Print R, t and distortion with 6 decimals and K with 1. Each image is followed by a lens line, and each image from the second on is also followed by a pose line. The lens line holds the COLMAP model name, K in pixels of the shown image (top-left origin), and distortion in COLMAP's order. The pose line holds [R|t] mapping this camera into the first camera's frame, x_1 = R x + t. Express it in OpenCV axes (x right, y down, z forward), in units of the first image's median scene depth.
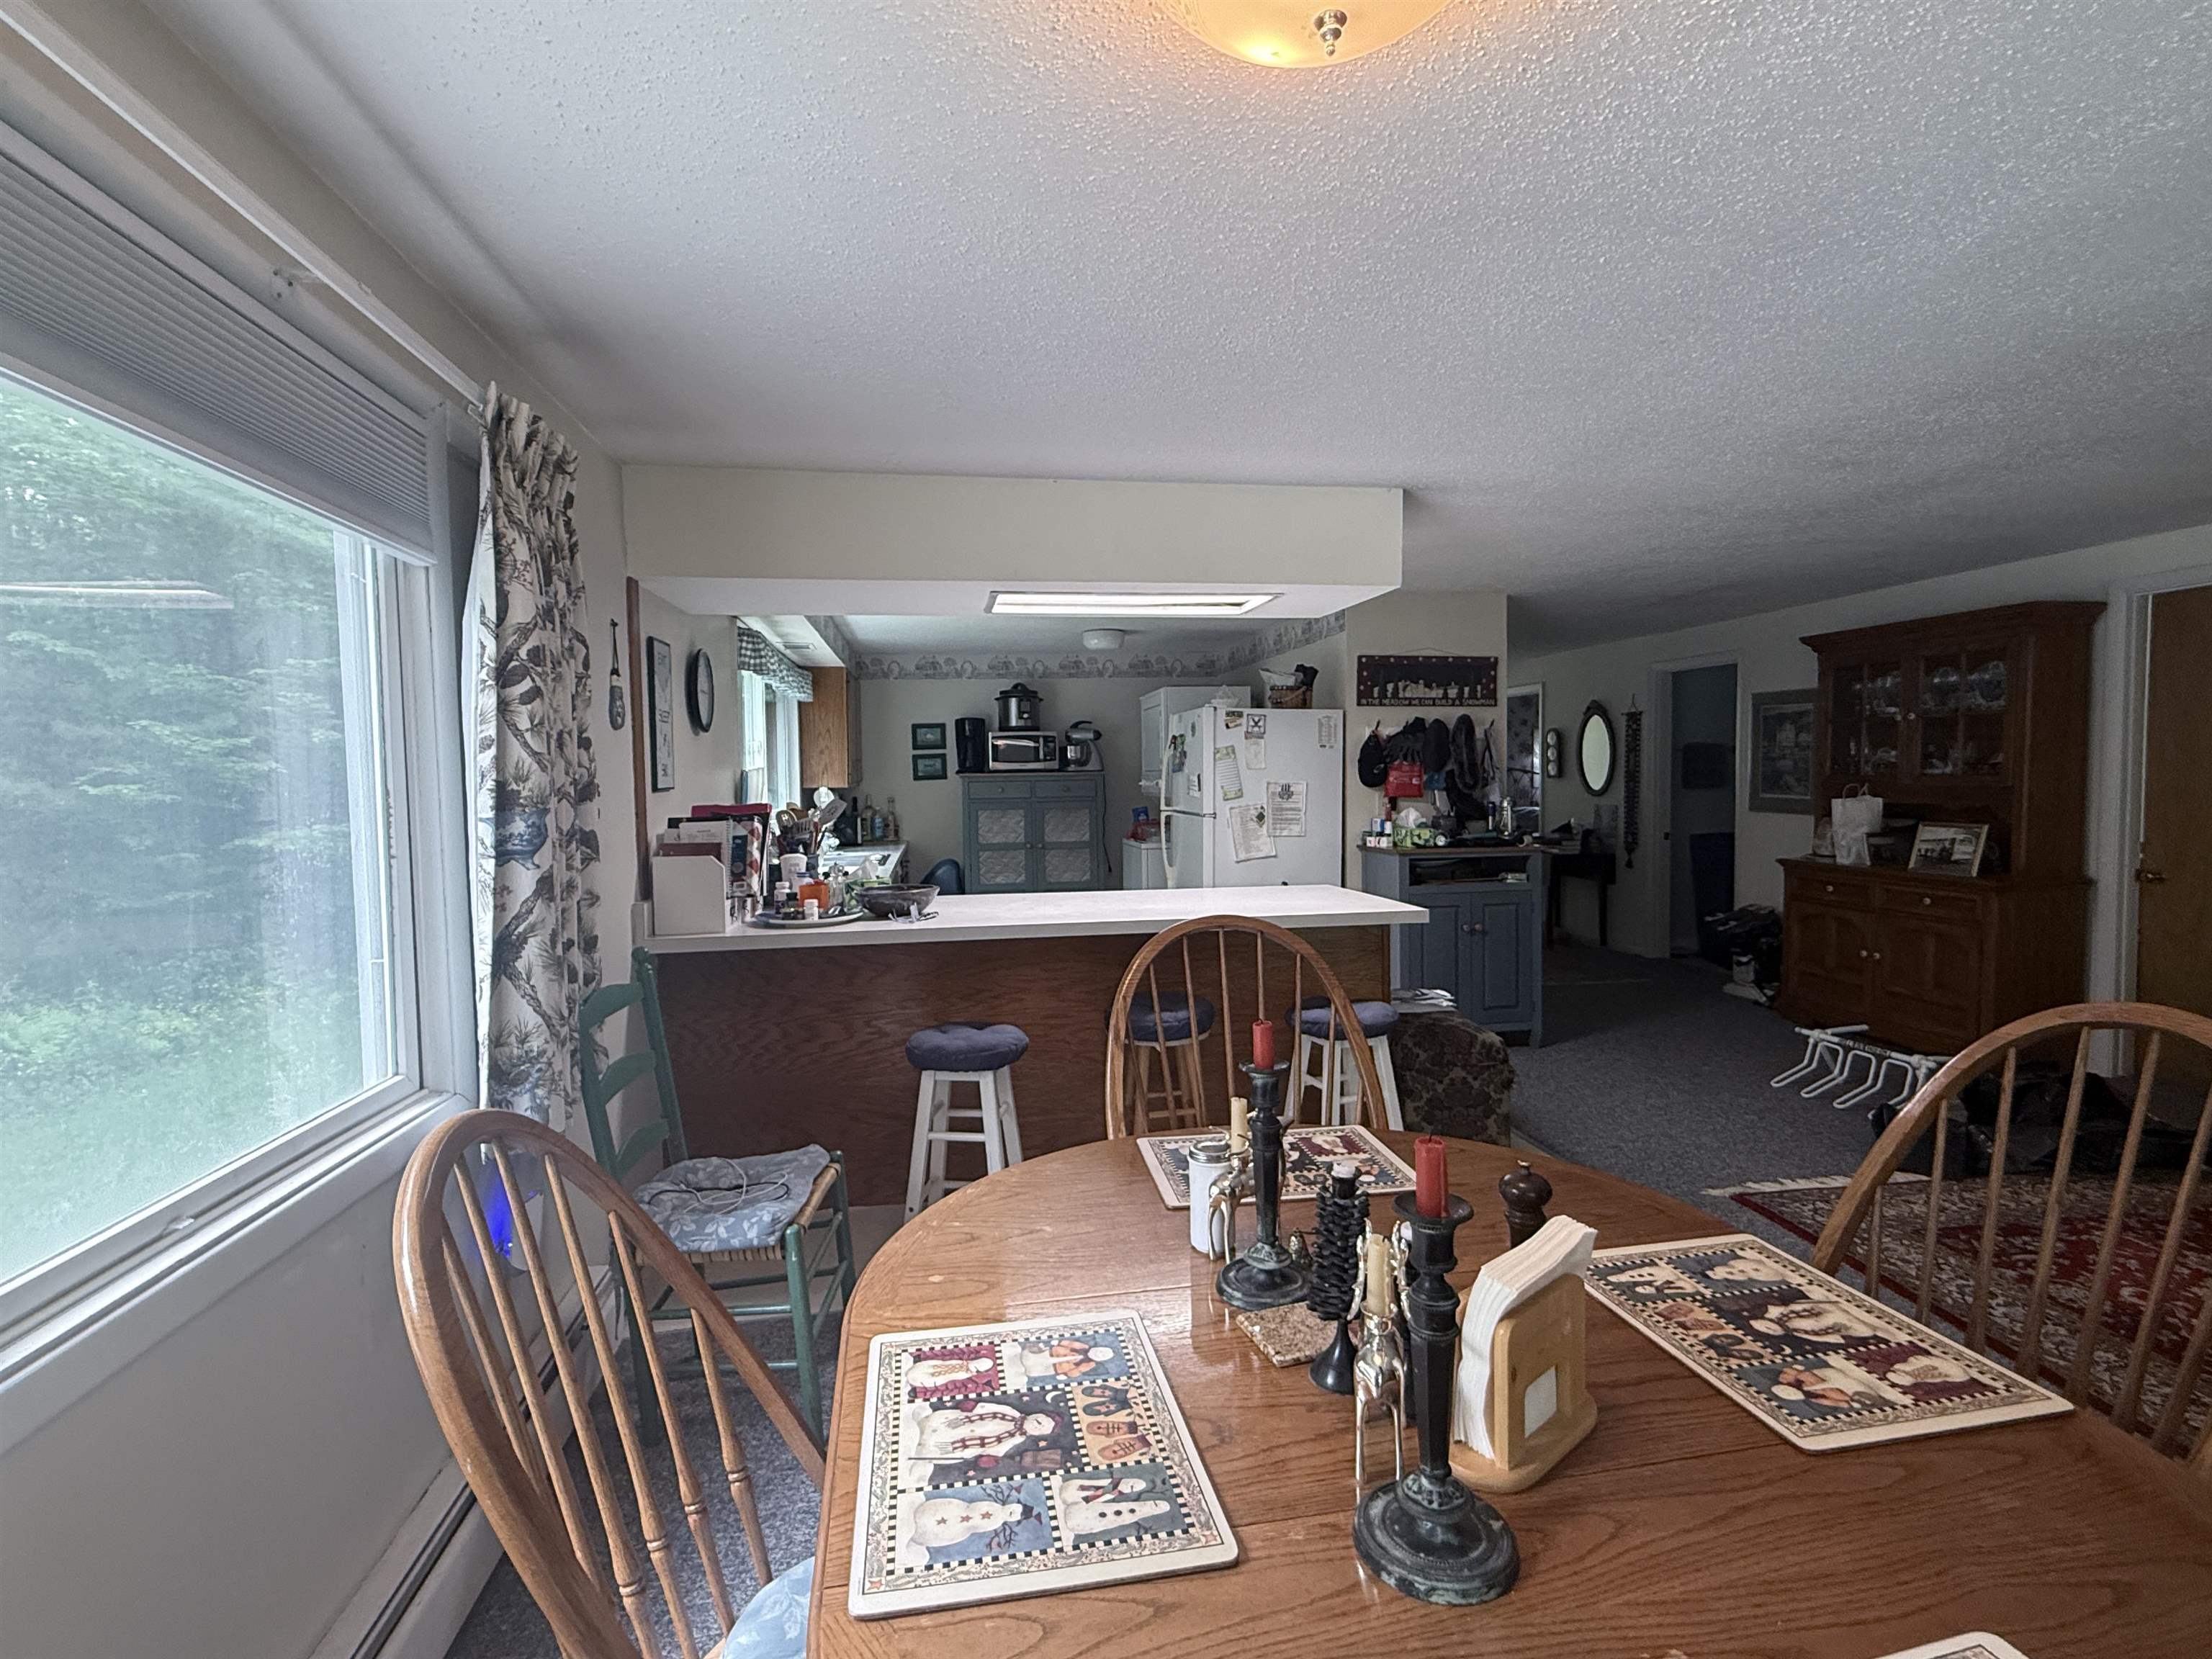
lens RADIAL K [[1056.7, 0, 1108.8], [0, 1056.7, 823.1], [0, 0, 1]] dist [0.000071, 0.000141]
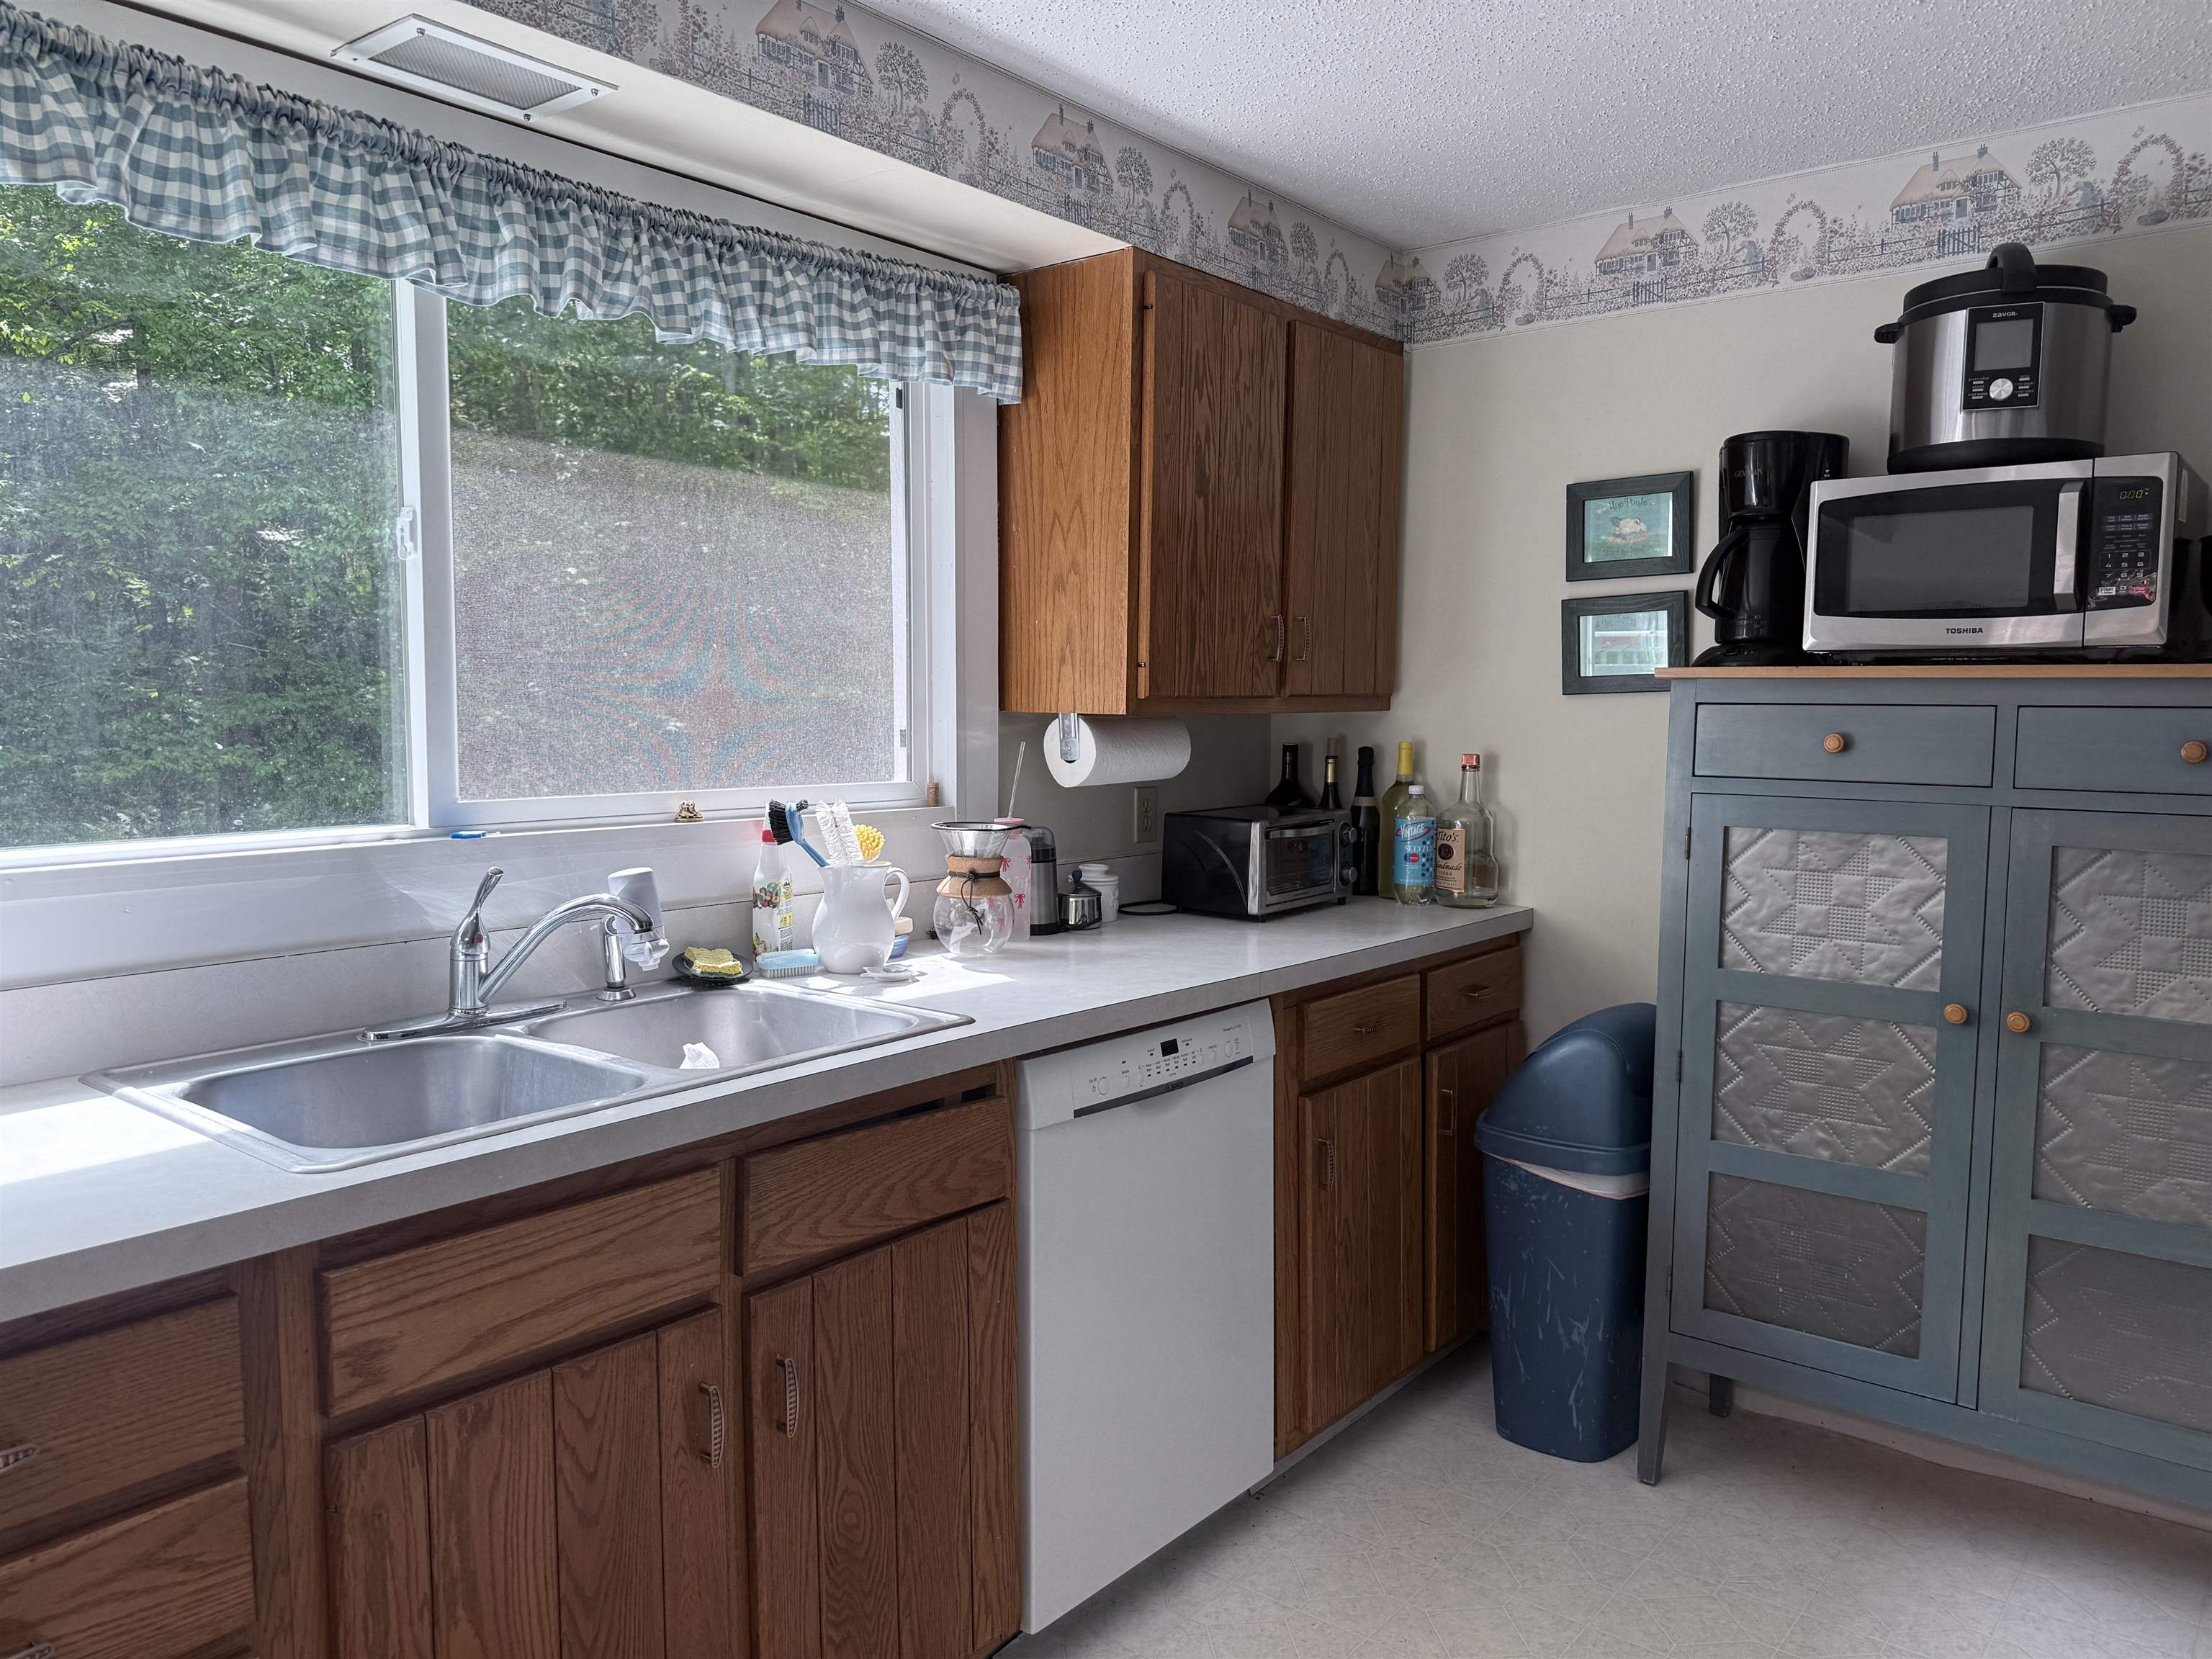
lens RADIAL K [[1562.7, 0, 1113.2], [0, 1562.7, 831.3], [0, 0, 1]] dist [0.039356, -0.055702]
pose [[0.668483, 0.081163, -0.739286, 0.040768], [-0.047754, 0.996660, 0.066240, -0.027133], [0.742193, -0.008976, 0.670126, 0.665510]]
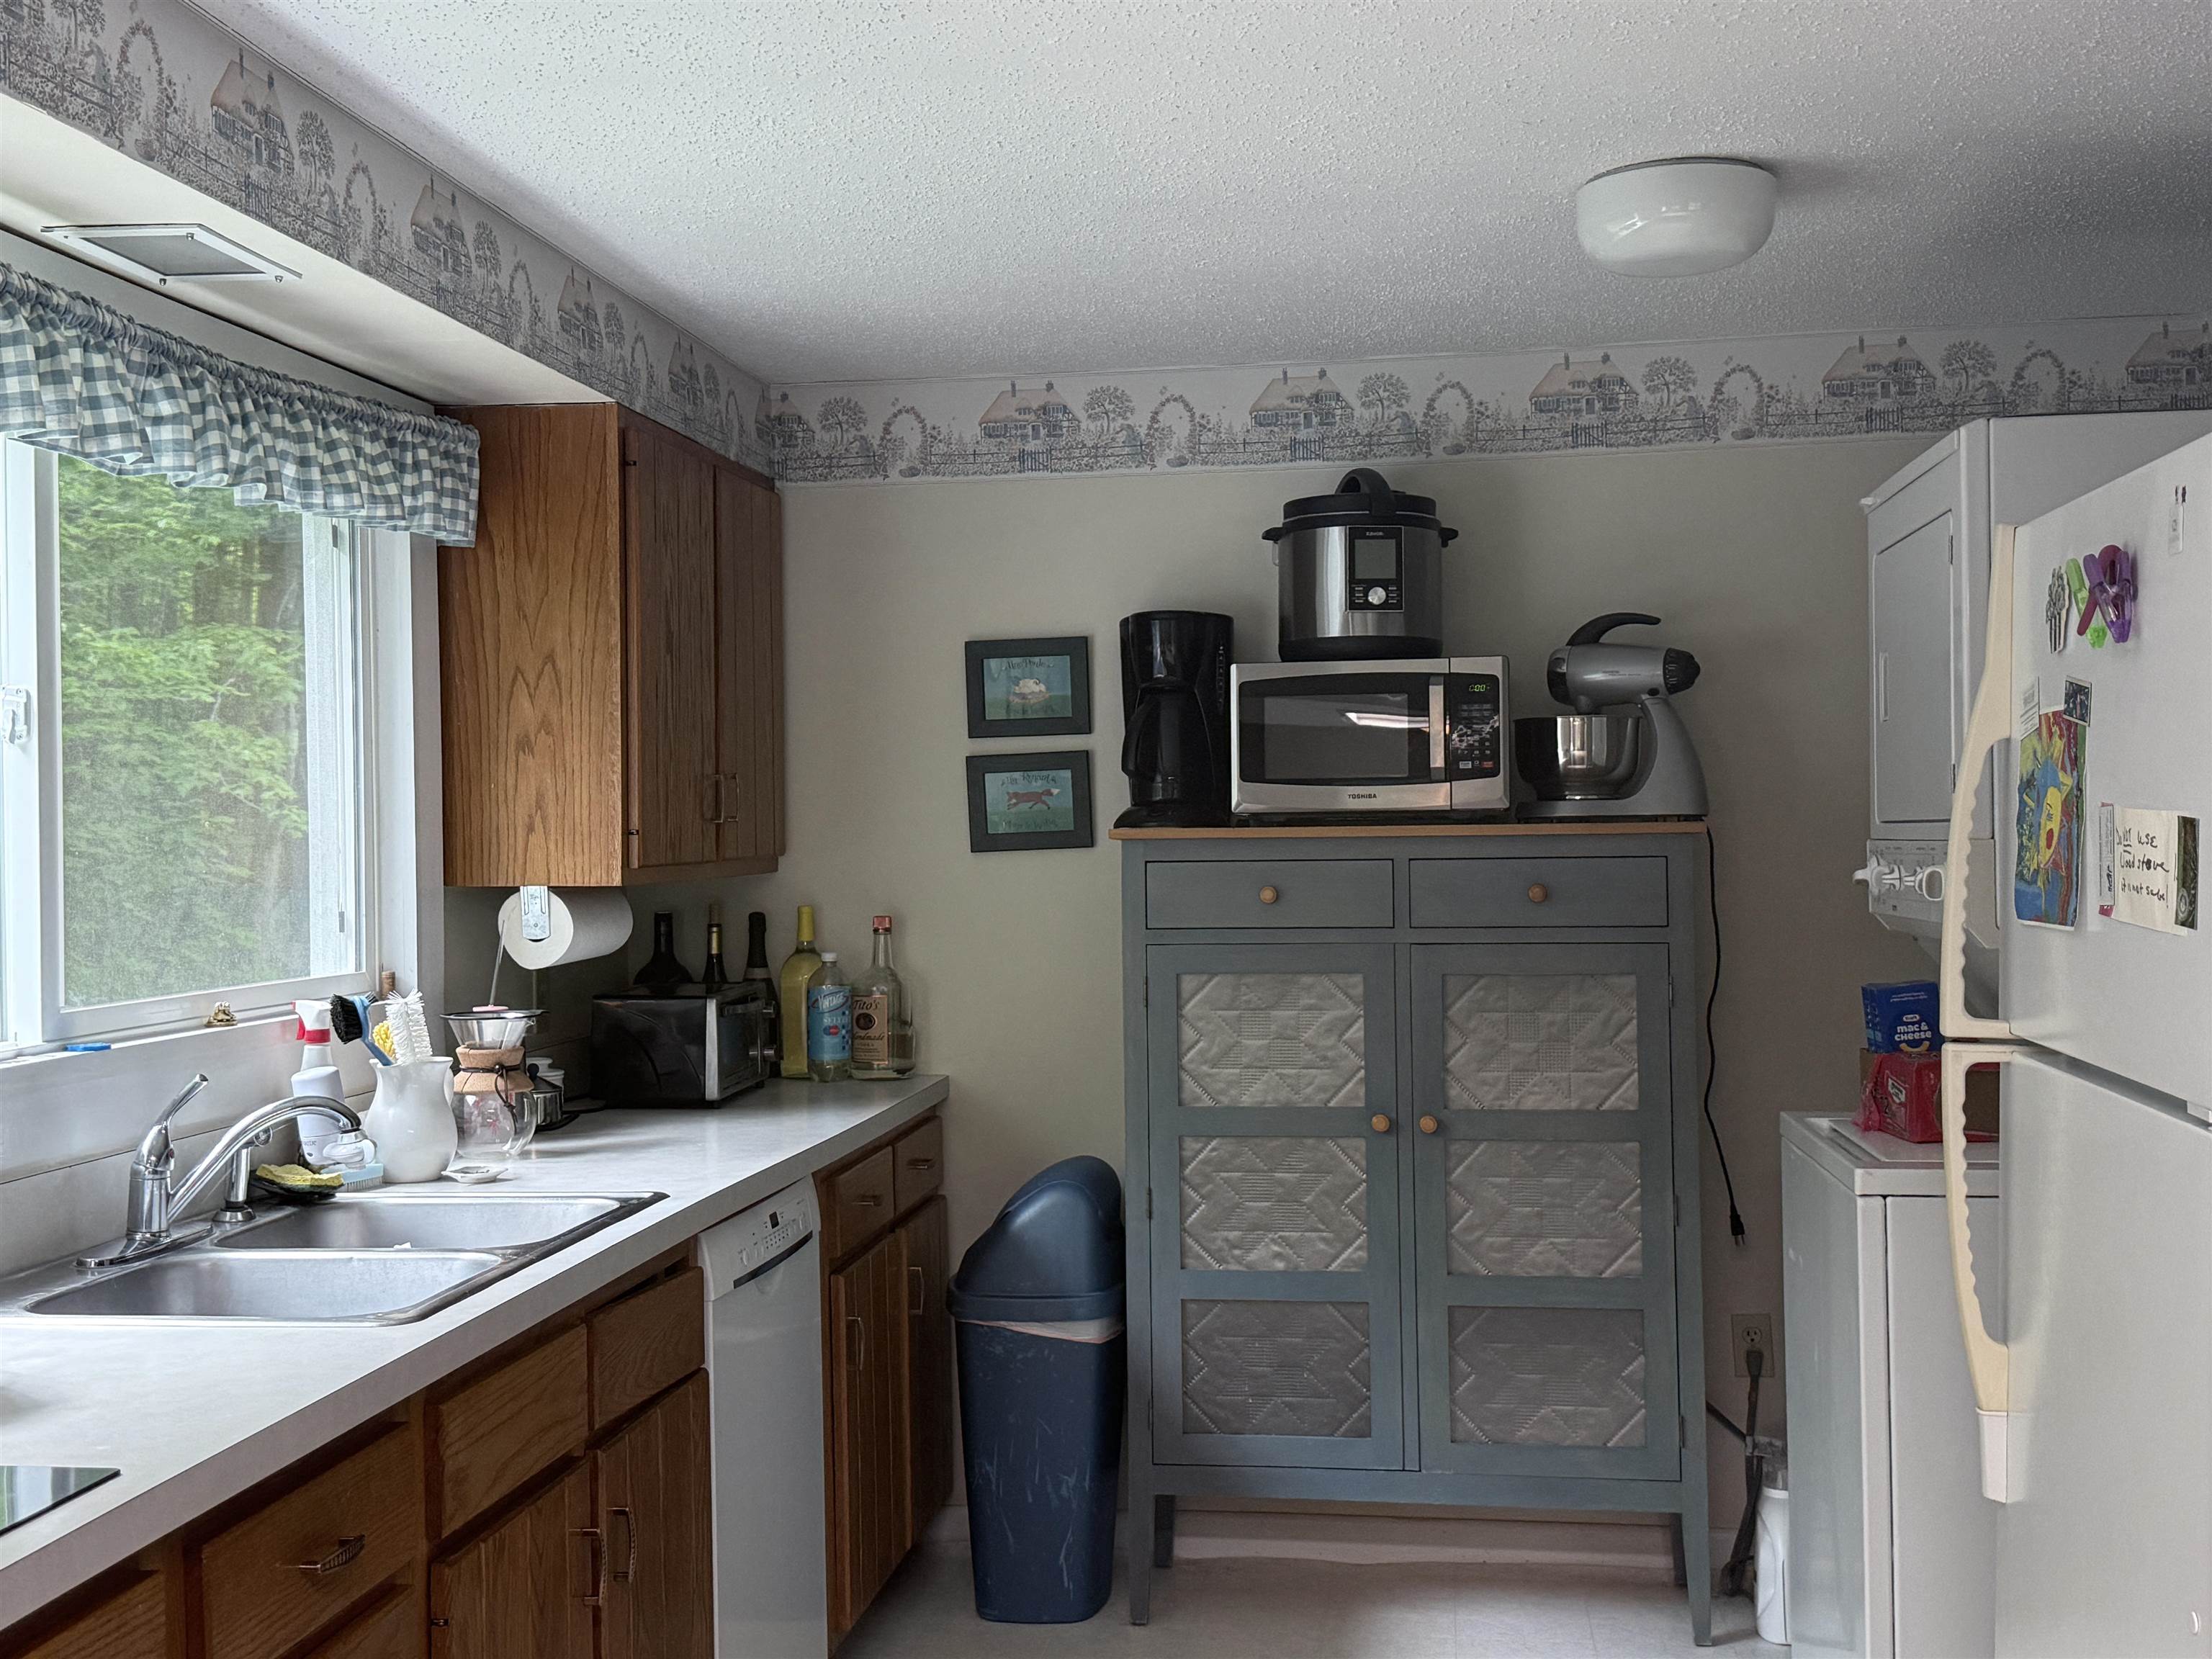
lens RADIAL K [[2470.3, 0, 1102.8], [0, 2470.3, 833.1], [0, 0, 1]] dist [0.136265, 0.000000]
pose [[0.957093, 0.002789, -0.289767, 0.029189], [-0.013144, 0.999342, -0.033795, -0.025220], [0.289482, 0.036154, 0.956500, 0.427003]]
